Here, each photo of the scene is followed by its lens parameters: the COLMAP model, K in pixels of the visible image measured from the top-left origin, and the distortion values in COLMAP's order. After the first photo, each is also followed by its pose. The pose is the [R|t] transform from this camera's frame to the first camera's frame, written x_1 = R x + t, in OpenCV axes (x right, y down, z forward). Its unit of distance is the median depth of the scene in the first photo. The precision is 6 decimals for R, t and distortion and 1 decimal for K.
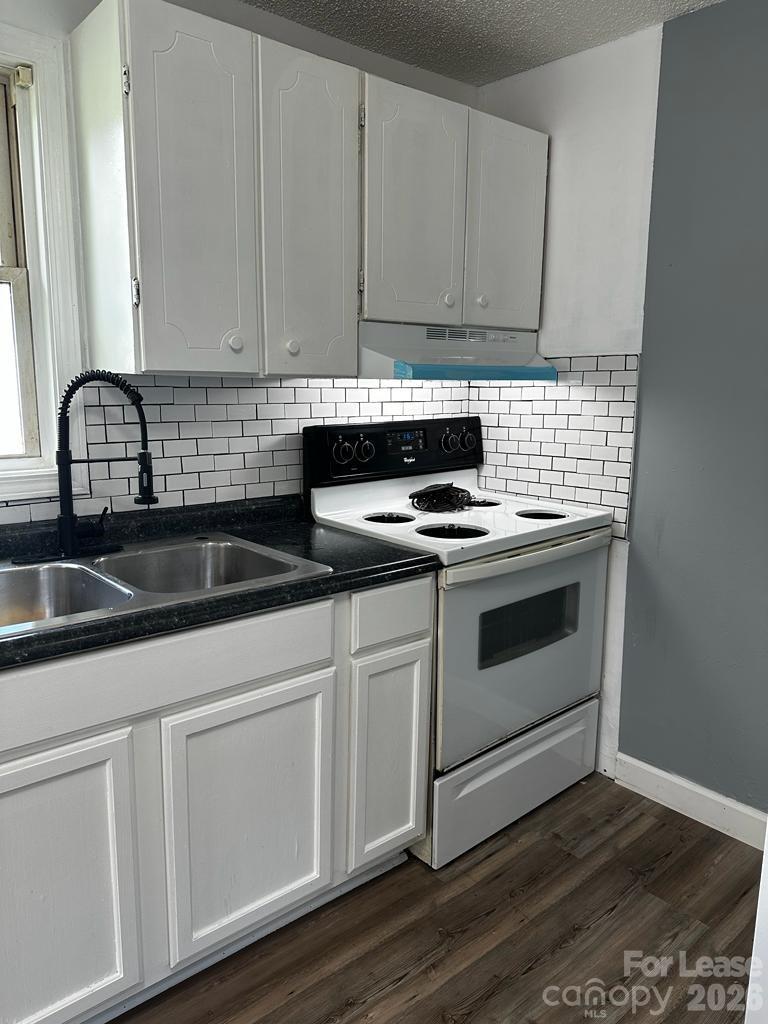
lens RADIAL K [[737.6, 0, 370.6], [0, 737.6, 516.5], [0, 0, 1]] dist [0.005025, -0.000691]
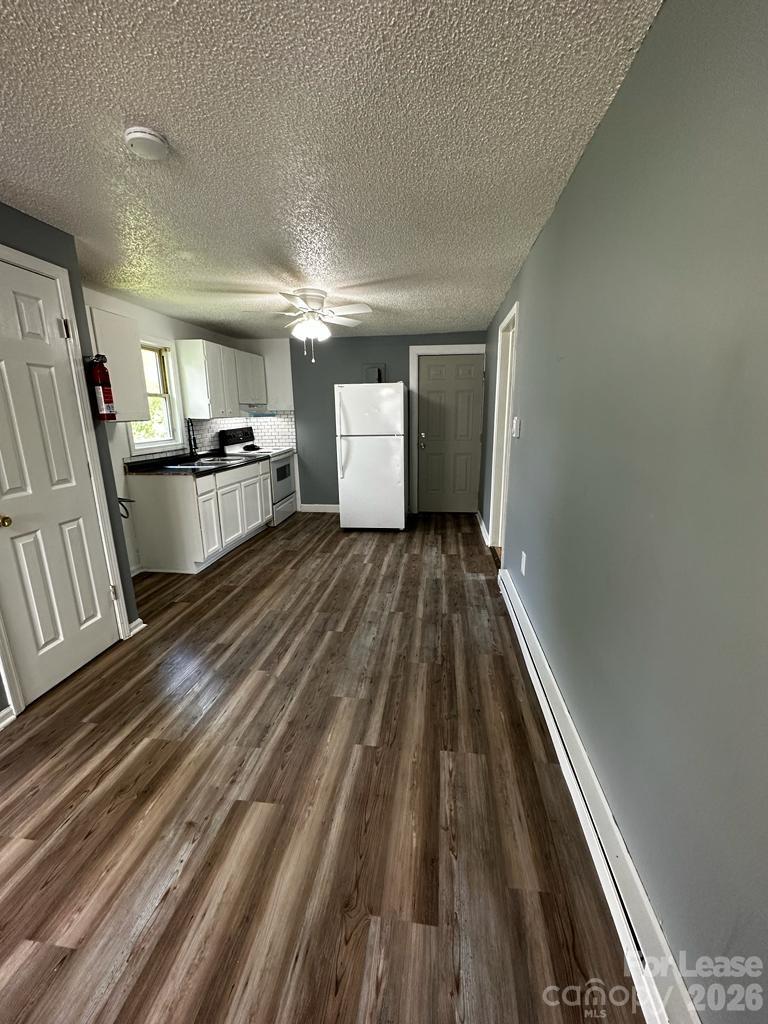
lens RADIAL K [[405.3, 0, 379.2], [0, 405.3, 511.6], [0, 0, 1]] dist [-0.000713, -0.000505]
pose [[0.759057, -0.171892, 0.627921, -0.839774], [0.131306, 0.985114, 0.110945, 0.167547], [-0.637645, -0.001763, 0.770329, -1.145989]]
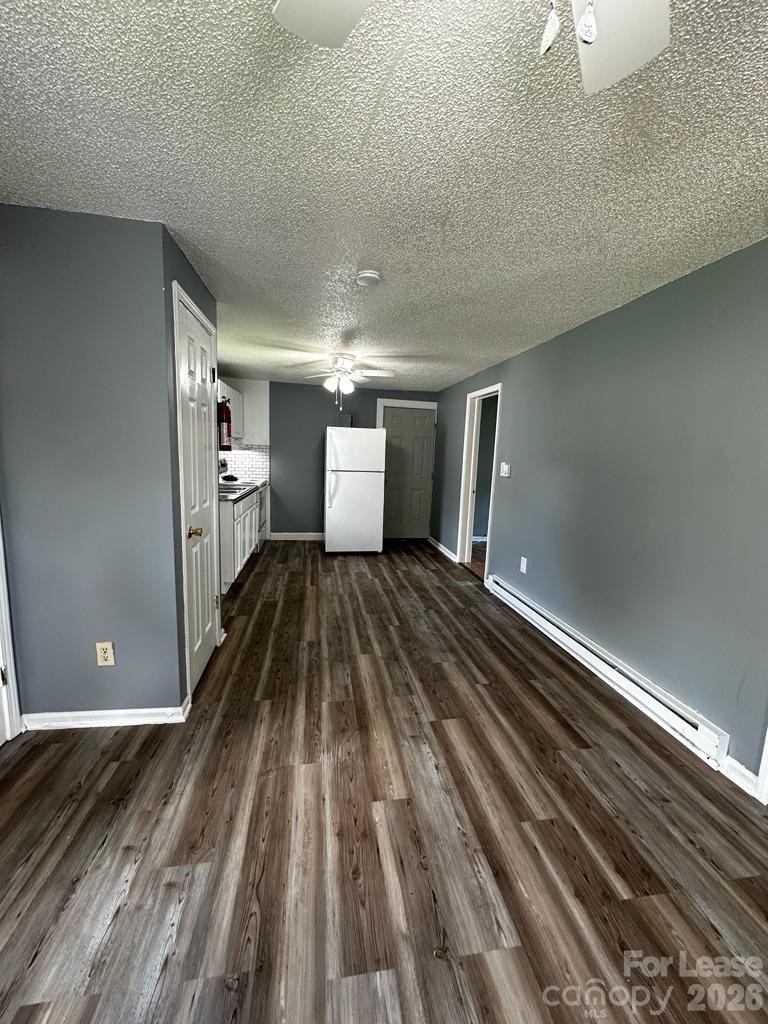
lens RADIAL K [[416.0, 0, 379.0], [0, 416.0, 491.4], [0, 0, 1]] dist [-0.000908, -0.000053]
pose [[0.525647, -0.066183, 0.848124, -1.509807], [0.112953, 0.993572, 0.007527, 0.129525], [-0.843171, 0.091842, 0.529744, -0.949414]]
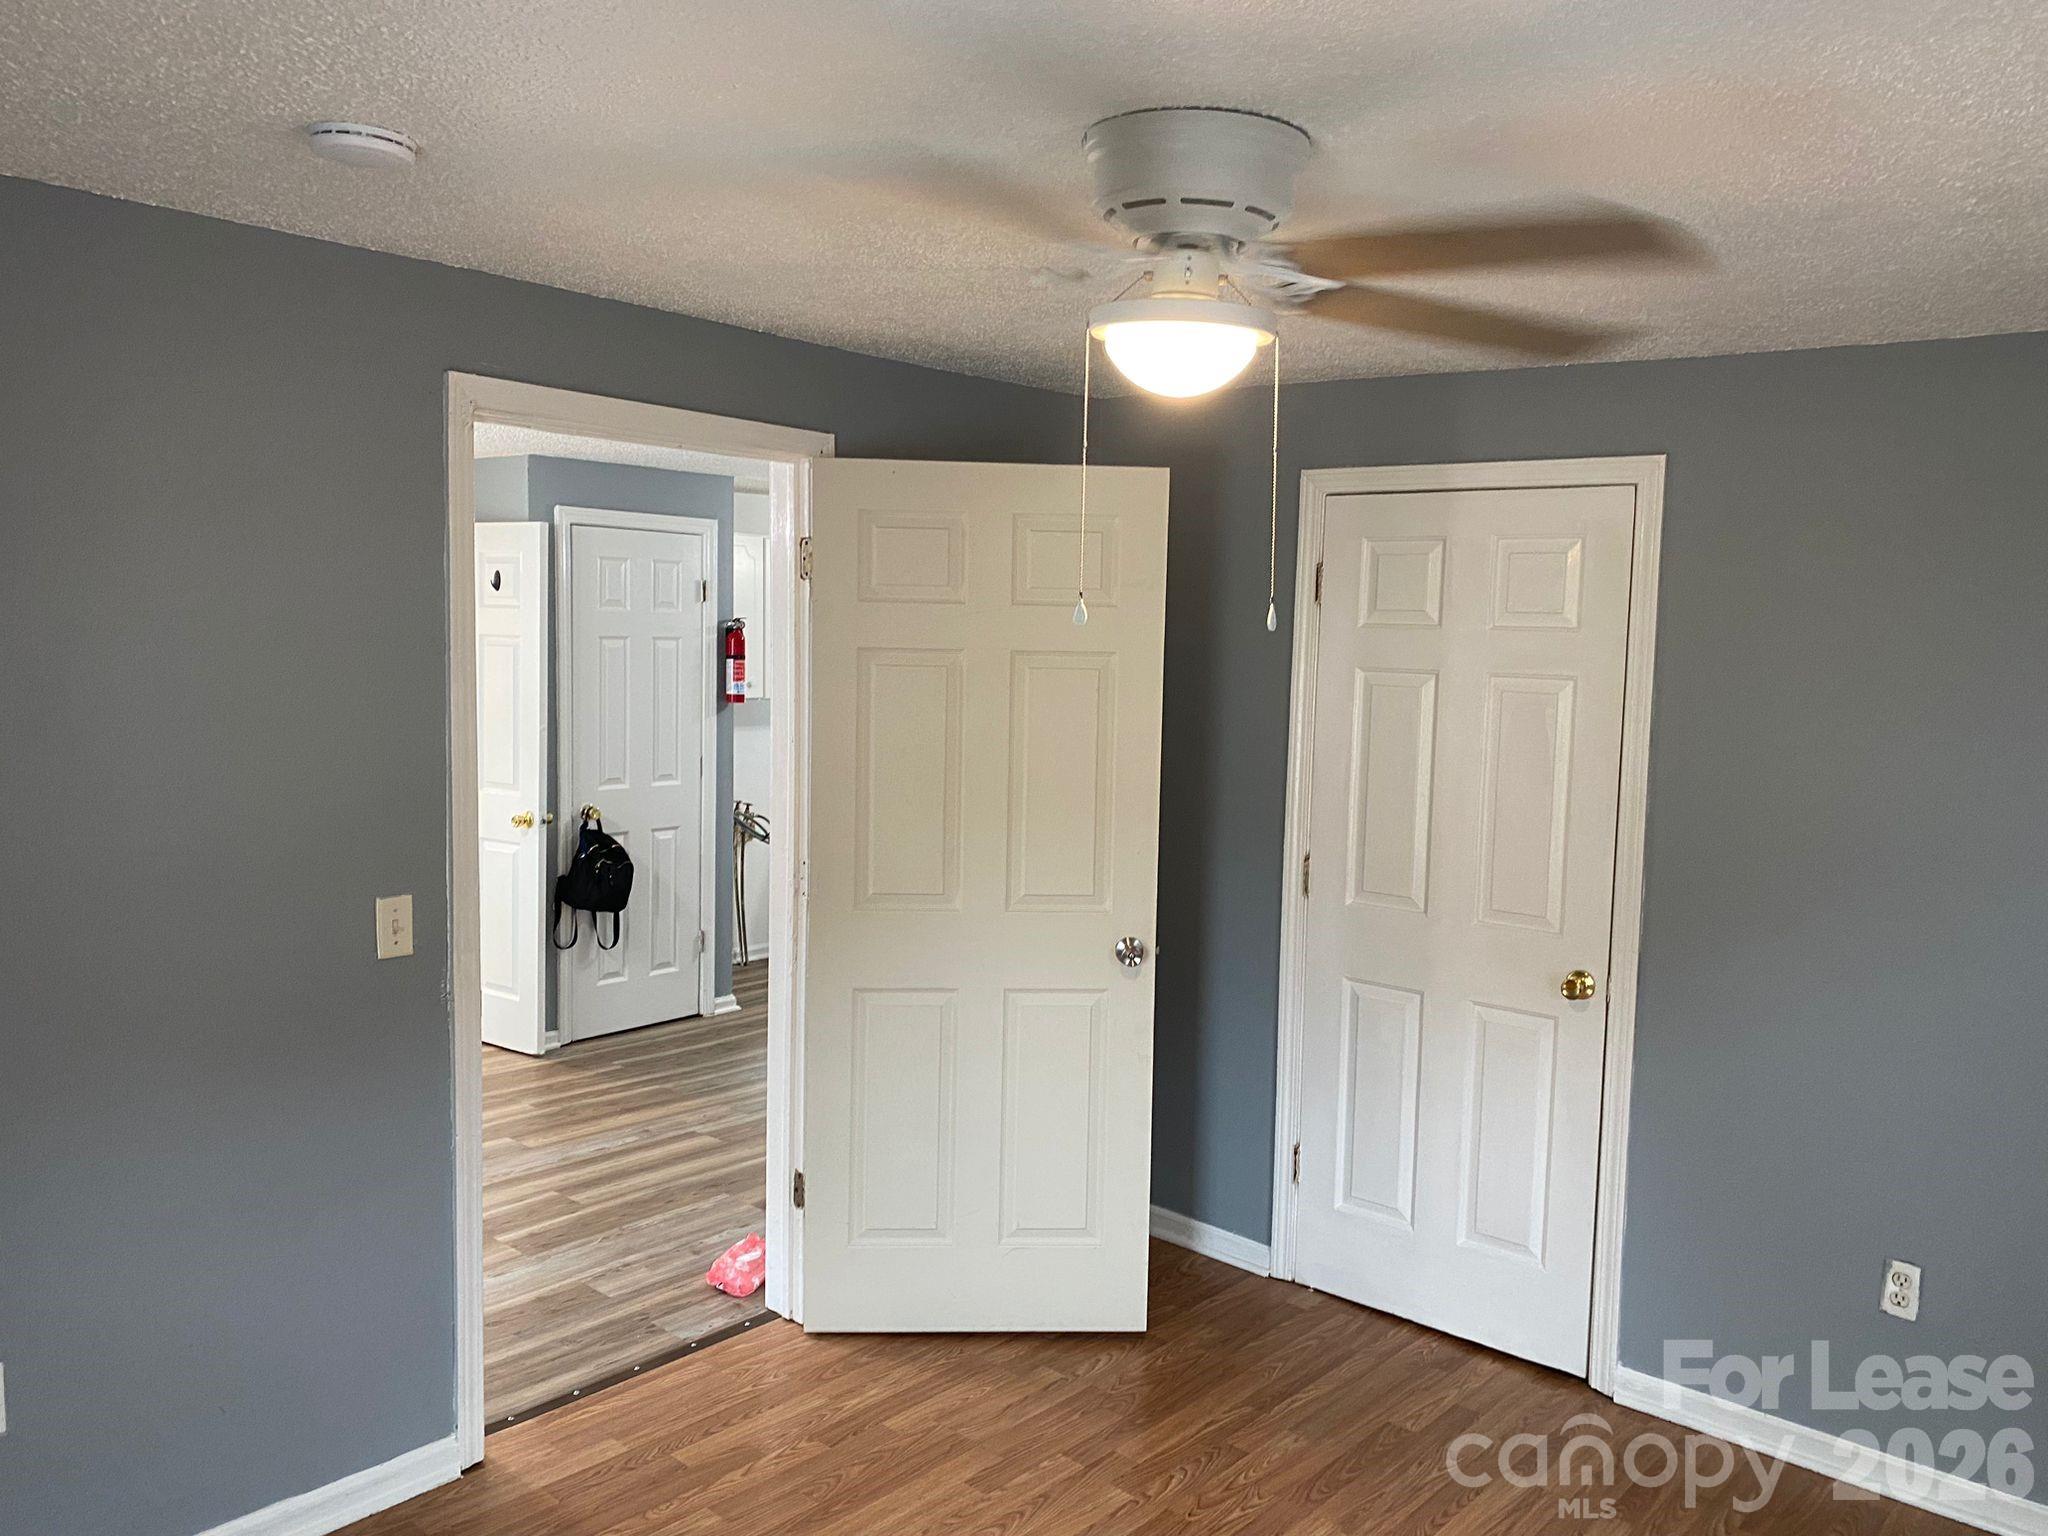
lens RADIAL K [[1596.4, 0, 1112.4], [0, 1596.4, 761.2], [0, 0, 1]] dist [-0.007621, -0.008692]
pose [[0.987641, 0.006363, 0.156603, -0.448880], [0.006884, 0.996450, -0.083903, 0.326333], [-0.156581, 0.083944, 0.984091, -2.941050]]
